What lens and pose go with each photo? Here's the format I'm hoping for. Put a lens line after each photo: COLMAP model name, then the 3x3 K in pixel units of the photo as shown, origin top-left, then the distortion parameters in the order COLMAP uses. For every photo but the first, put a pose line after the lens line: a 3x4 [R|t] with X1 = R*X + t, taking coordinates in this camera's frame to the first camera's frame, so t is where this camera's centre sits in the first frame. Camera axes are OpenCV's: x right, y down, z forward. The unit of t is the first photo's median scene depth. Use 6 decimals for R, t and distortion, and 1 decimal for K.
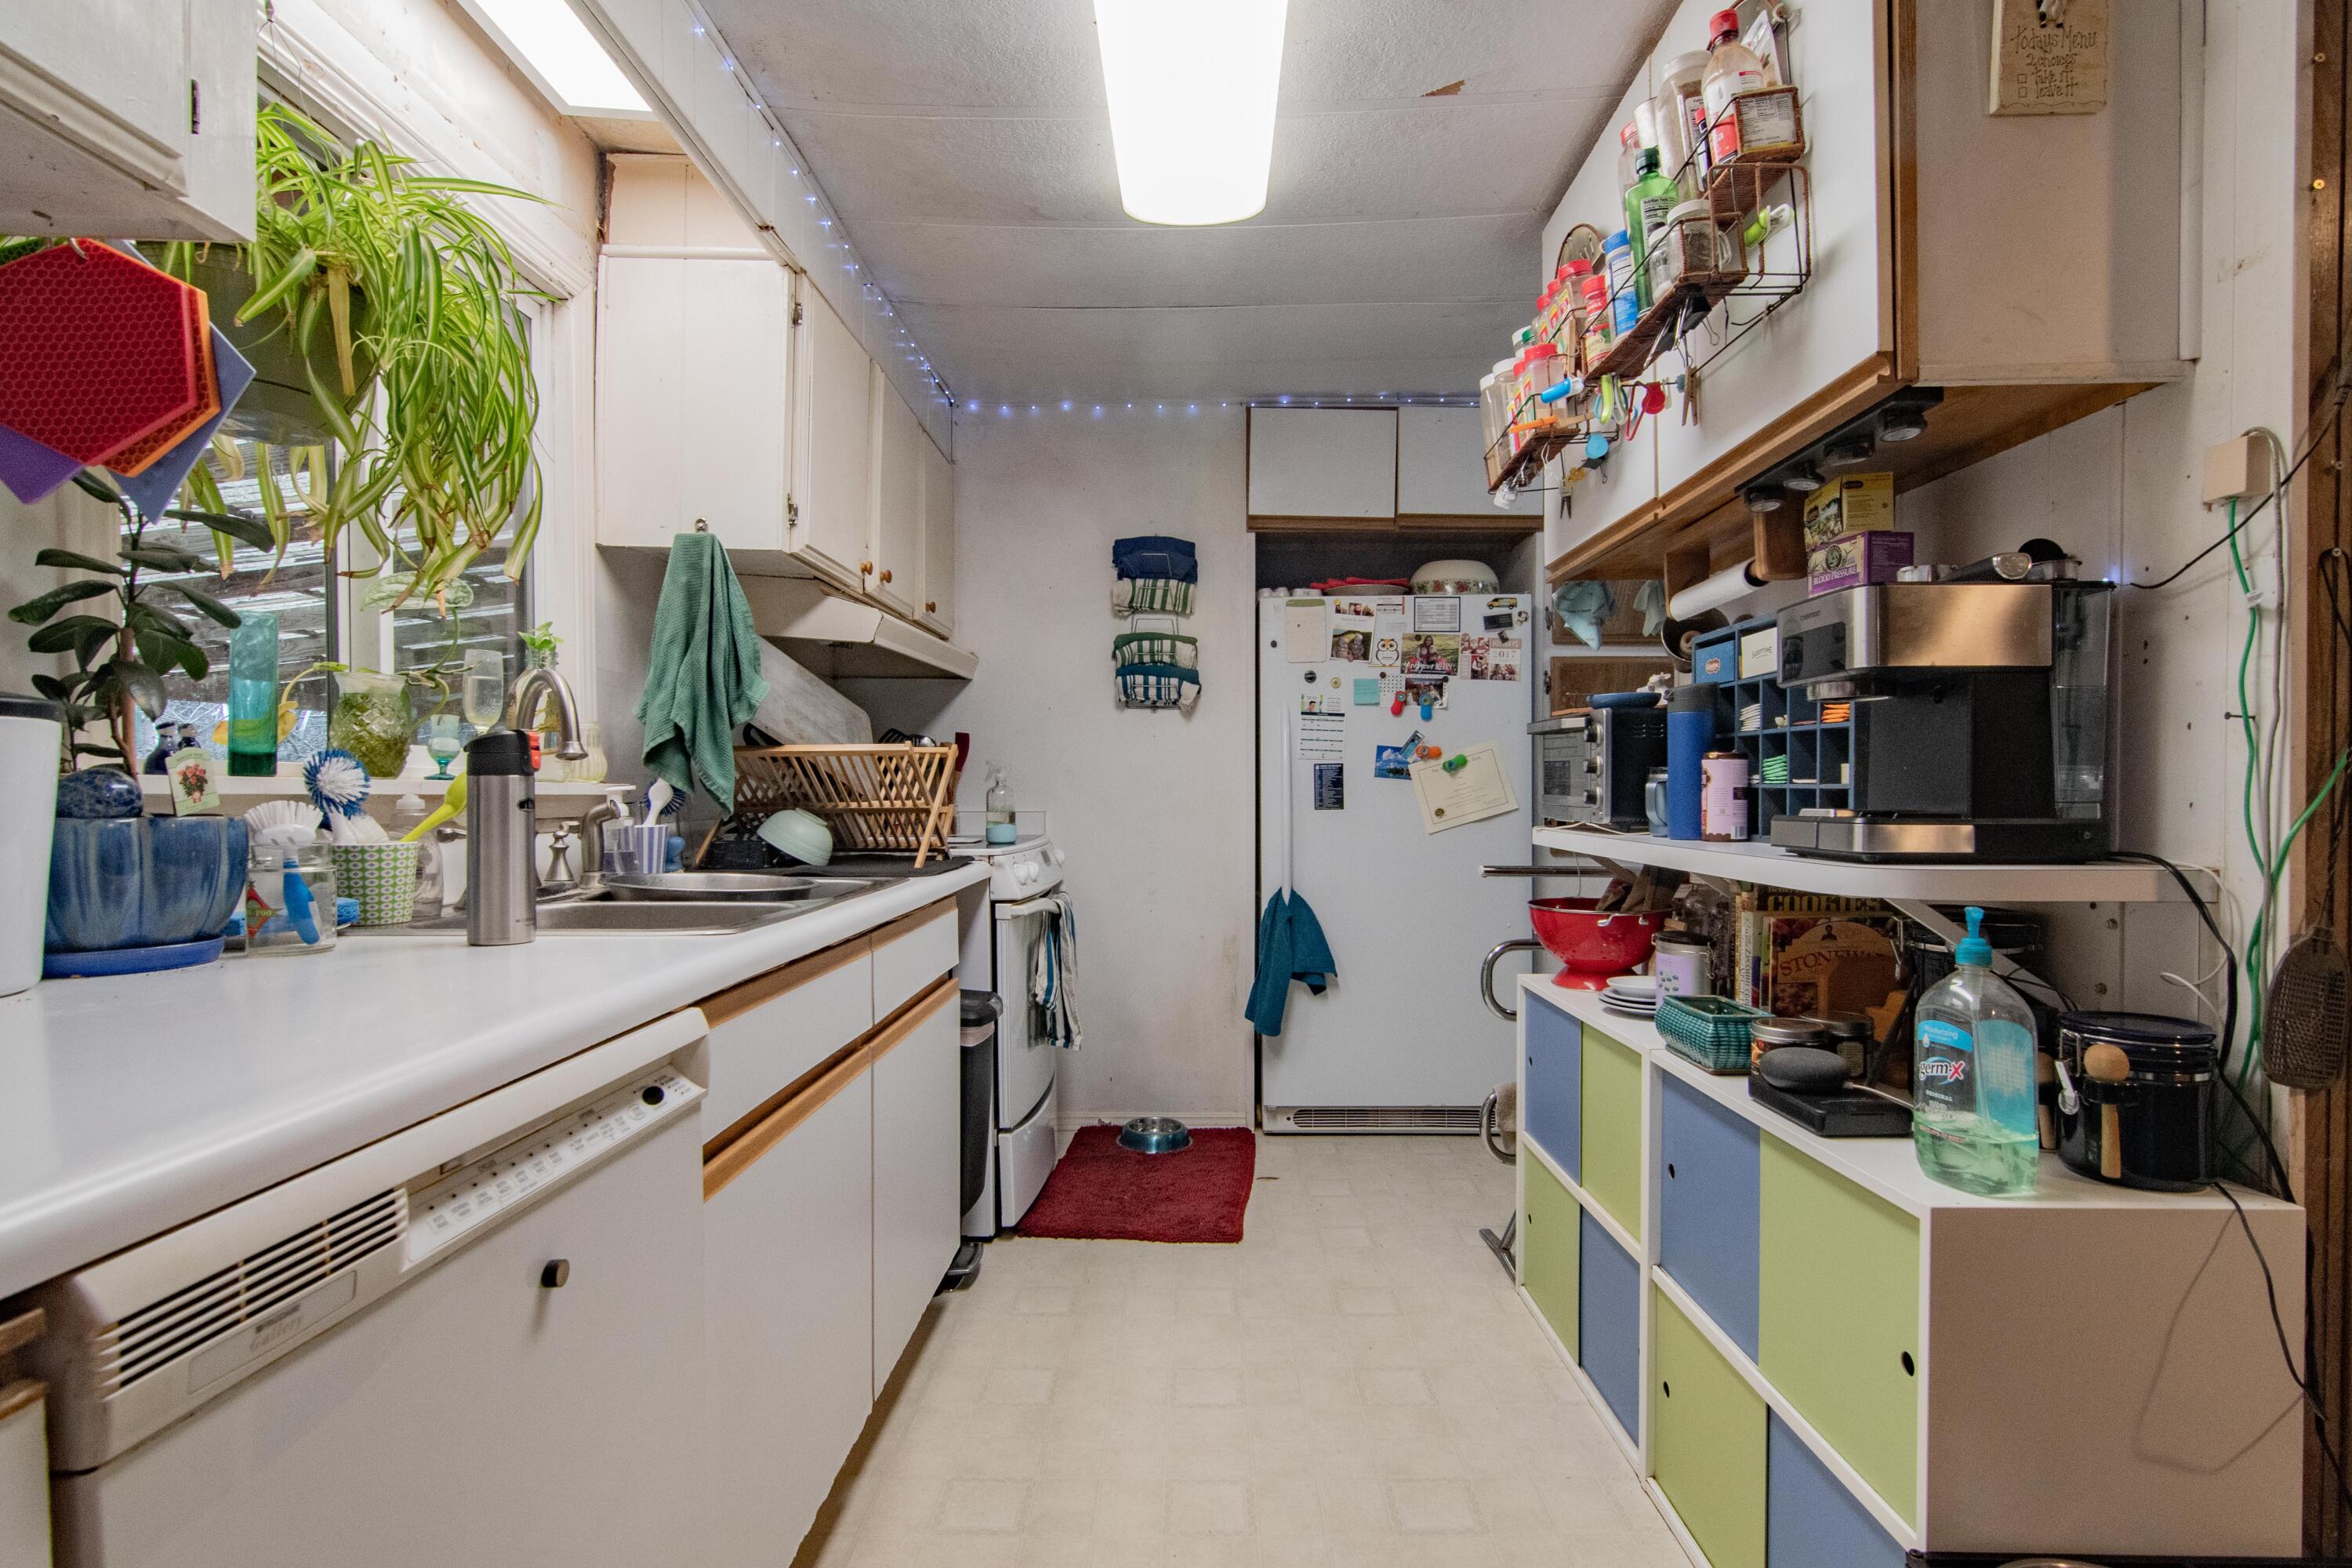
lens RADIAL K [[1154.5, 0, 1206.4], [0, 1154.5, 805.0], [0, 0, 1]] dist [-0.001810, -0.001140]
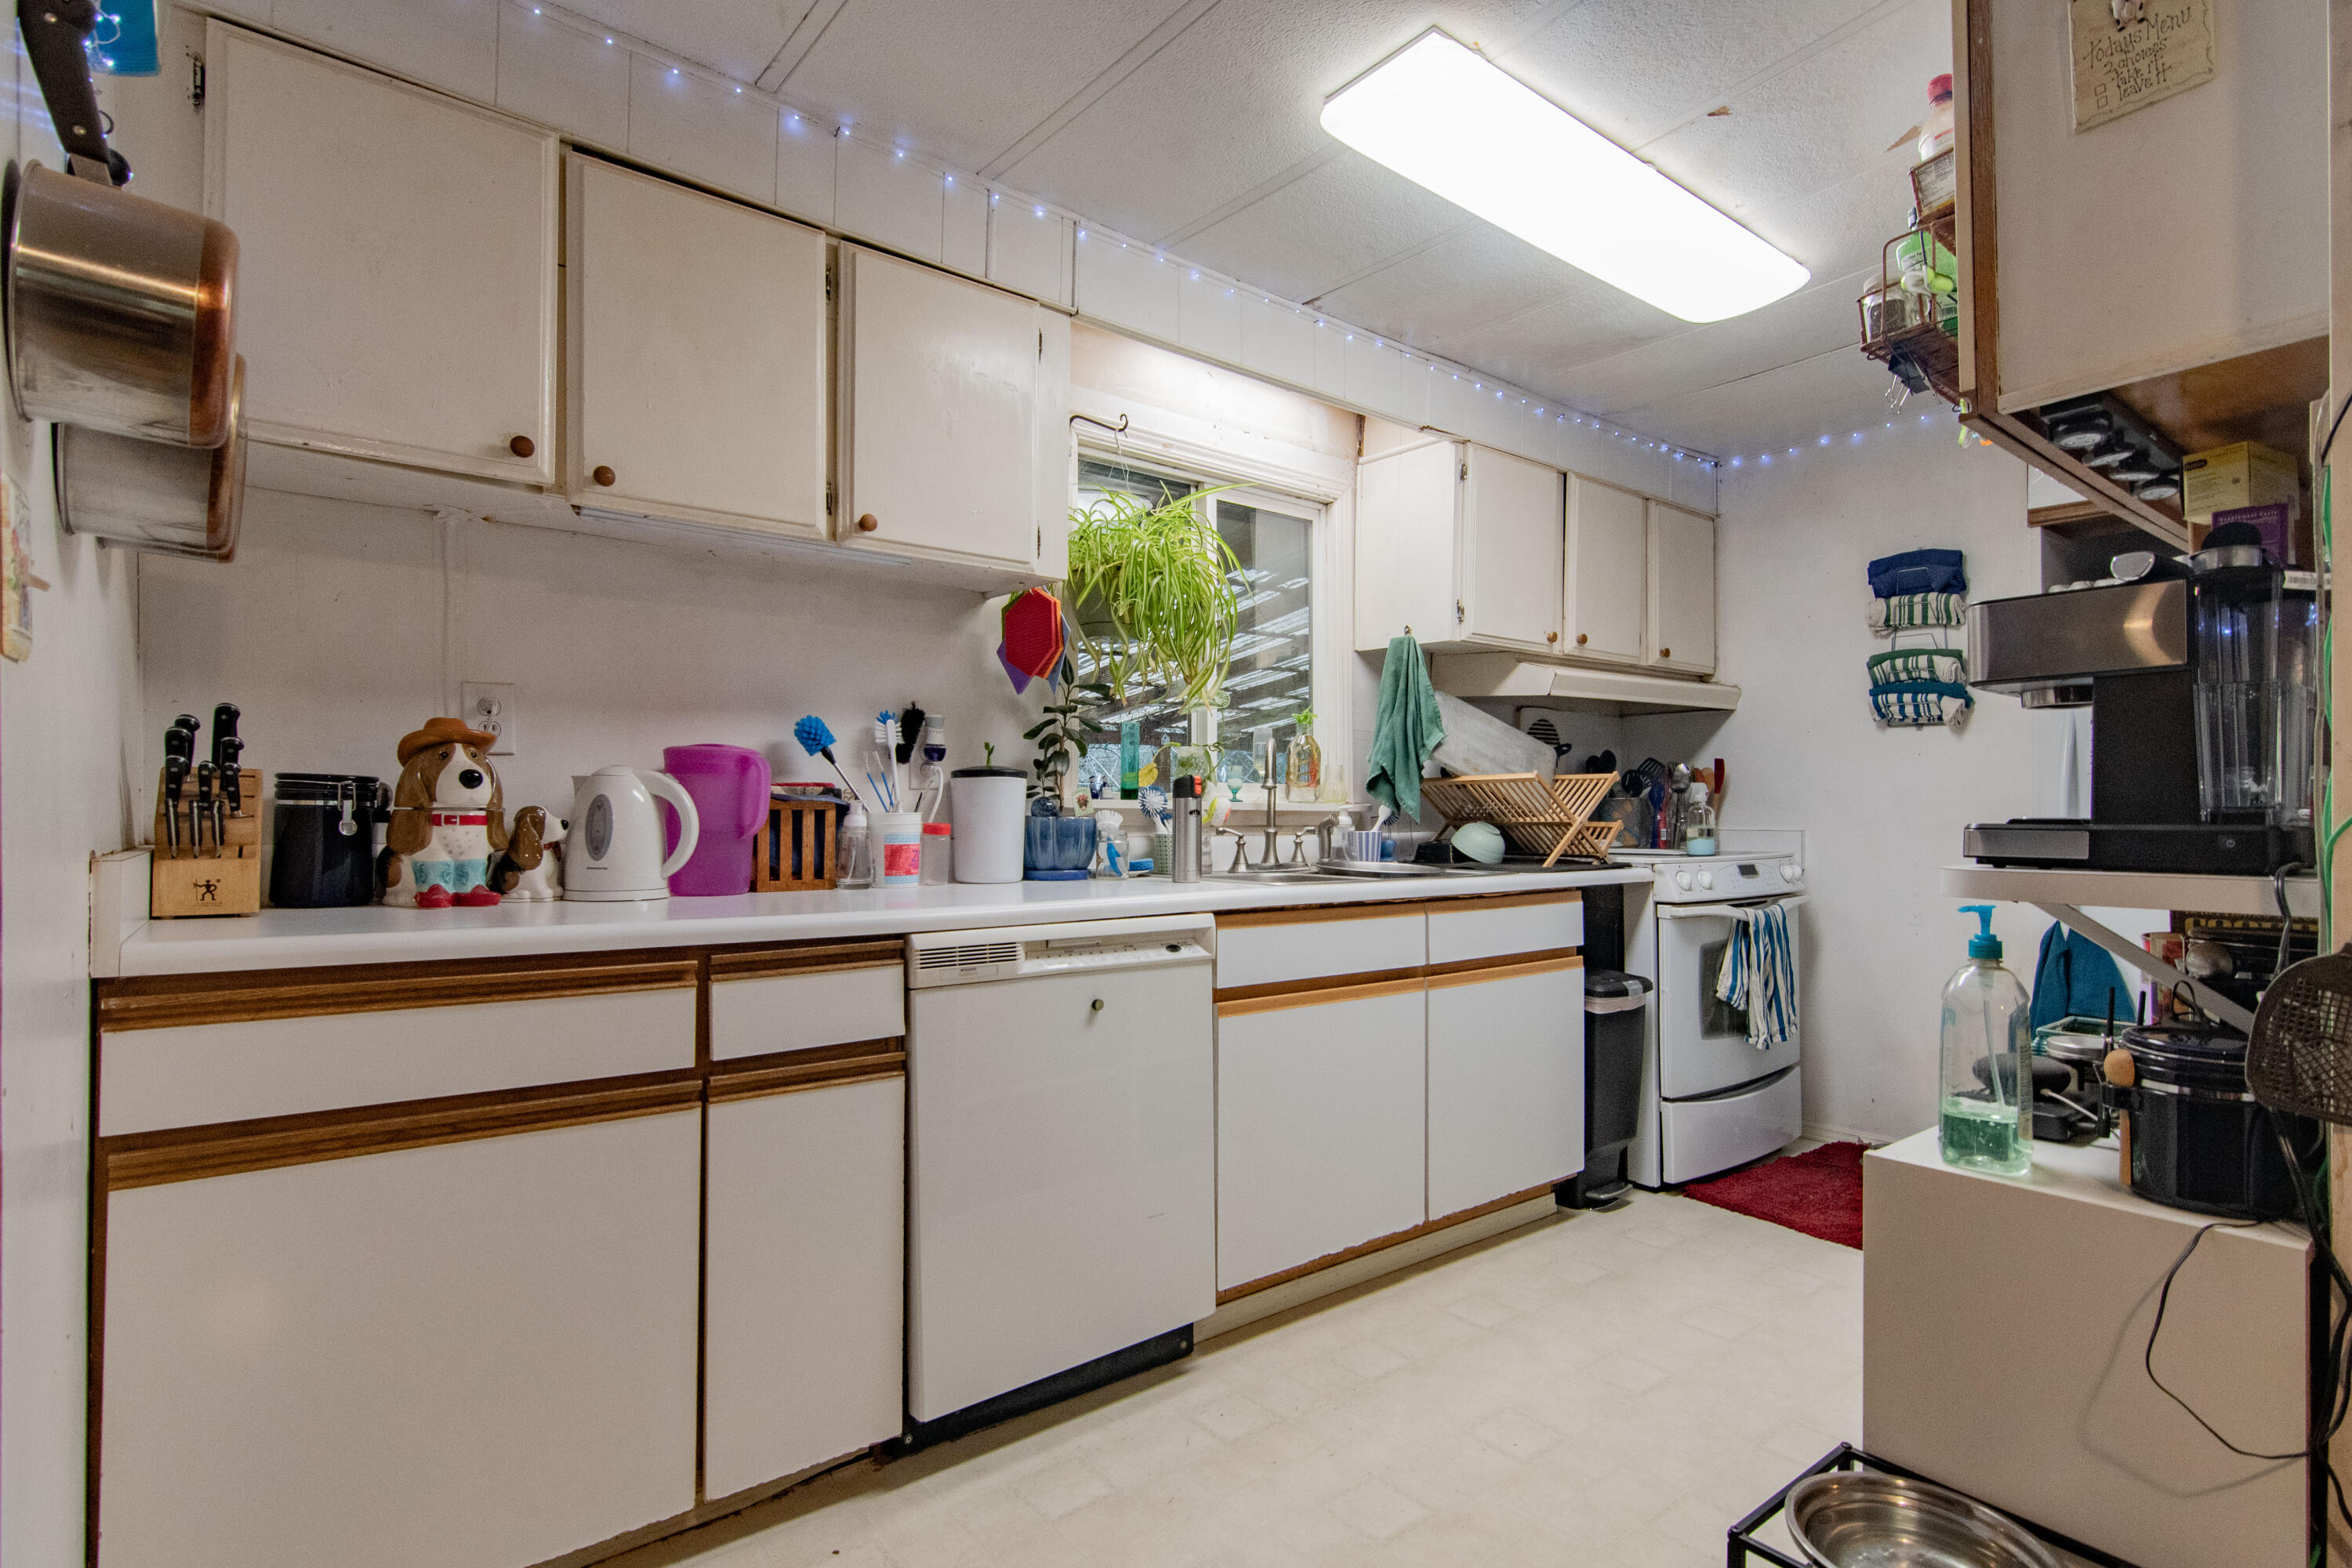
lens RADIAL K [[1154.5, 0, 1206.4], [0, 1154.5, 805.0], [0, 0, 1]] dist [-0.001810, -0.001140]
pose [[0.625817, -0.006229, -0.779945, 0.499901], [-0.012165, 0.999769, -0.017746, 0.011339], [0.779875, 0.020594, 0.625596, -0.113648]]
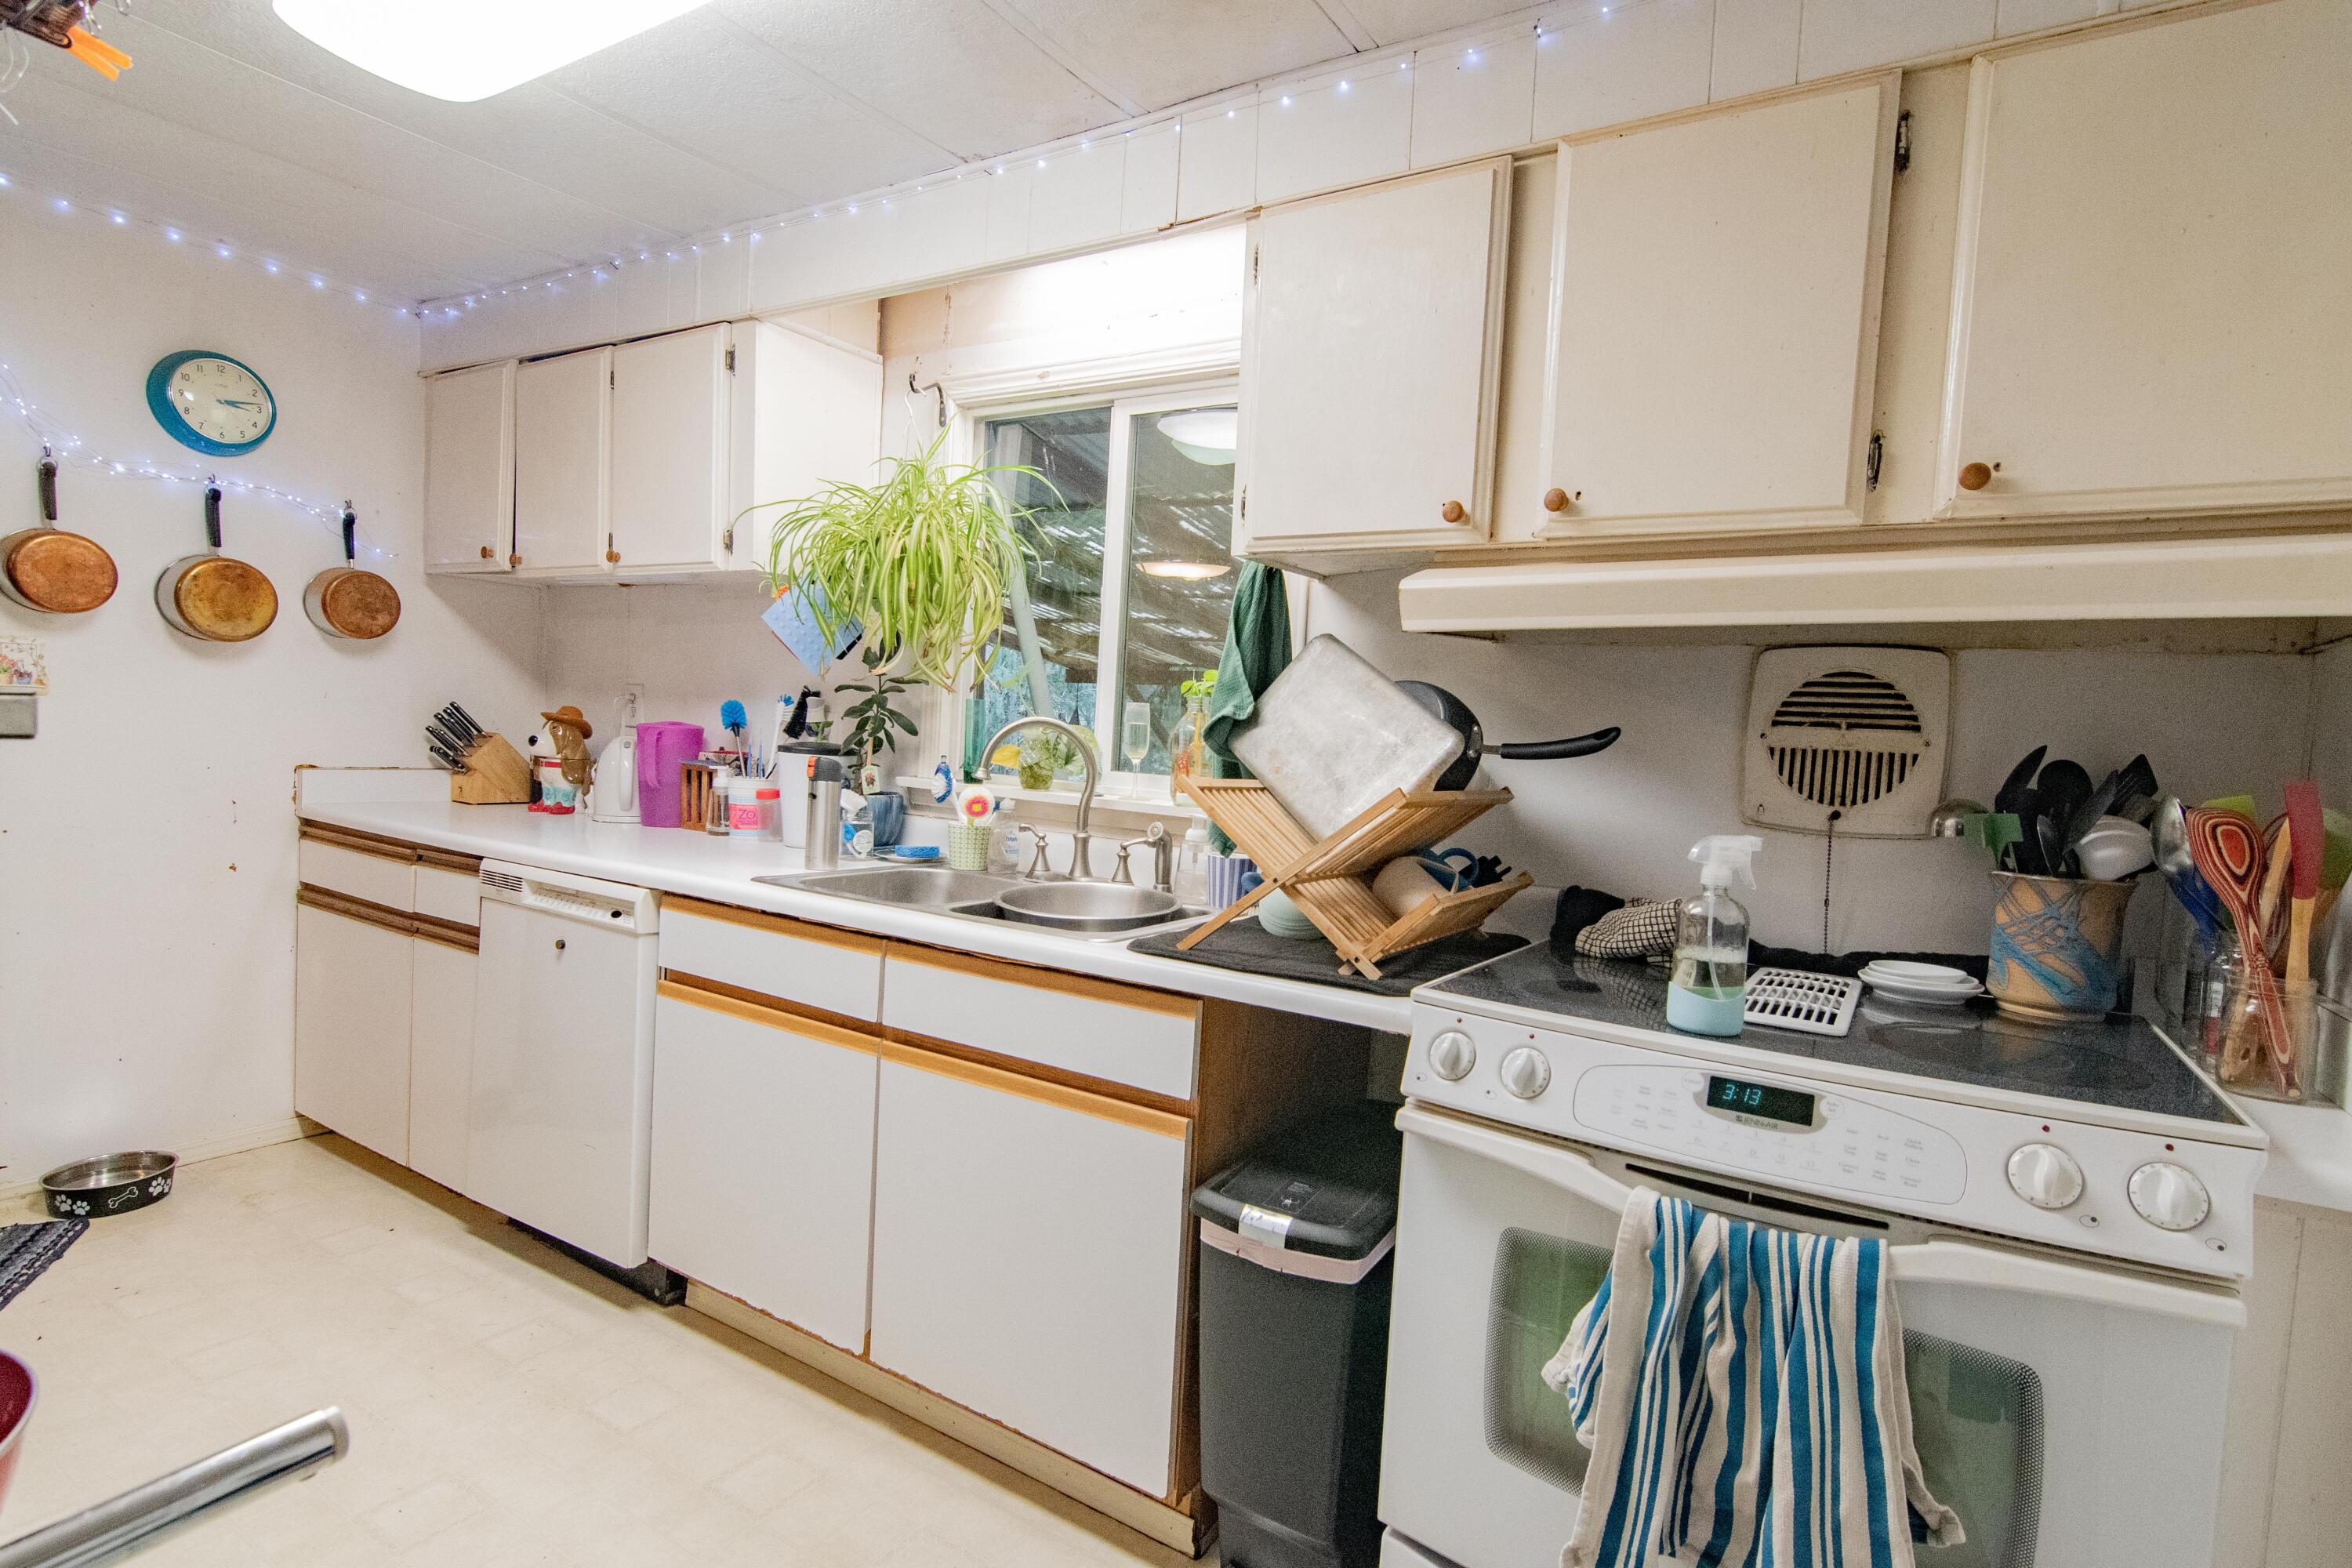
lens RADIAL K [[1152.7, 0, 1173.7], [0, 1152.7, 796.5], [0, 0, 1]] dist [0.000142, -0.000121]
pose [[-0.529928, 0.014954, -0.847911, 0.356702], [-0.069561, 0.995709, 0.061035, -0.080123], [0.845185, 0.091325, -0.526613, 1.289352]]
